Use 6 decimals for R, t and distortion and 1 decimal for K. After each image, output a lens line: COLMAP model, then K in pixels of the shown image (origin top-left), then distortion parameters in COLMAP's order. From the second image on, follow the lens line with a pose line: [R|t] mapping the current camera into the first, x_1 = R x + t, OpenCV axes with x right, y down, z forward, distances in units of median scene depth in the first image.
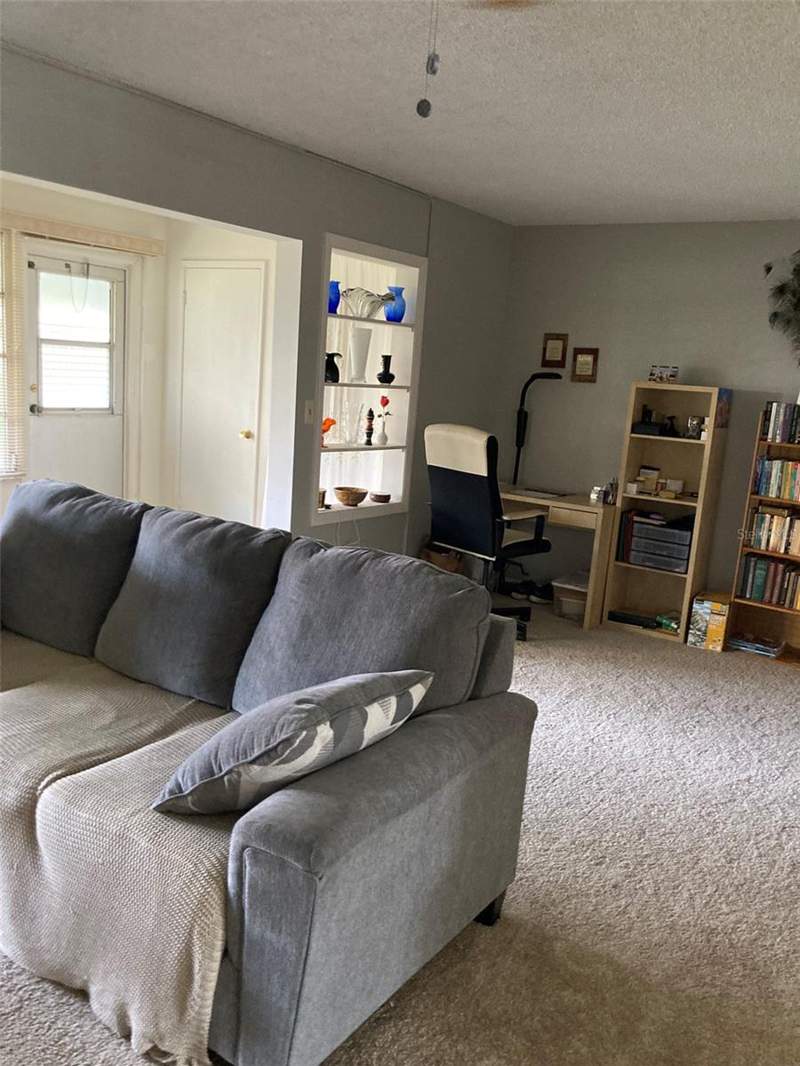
lens RADIAL K [[872.4, 0, 400.0], [0, 872.4, 533.0], [0, 0, 1]] dist [0.010534, -0.001726]
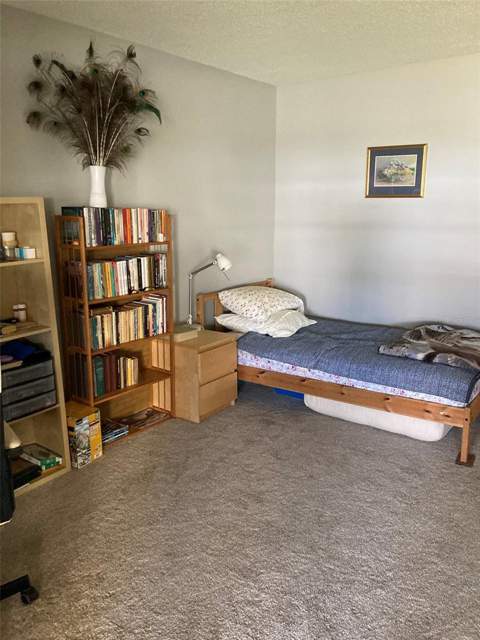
lens RADIAL K [[523.8, 0, 240.0], [0, 523.8, 320.0], [0, 0, 1]] dist [0.010534, -0.001726]
pose [[0.024289, -0.289764, 0.956790, -0.178562], [0.195213, 0.940023, 0.279730, -0.159269], [-0.980460, 0.179983, 0.079397, 0.786486]]
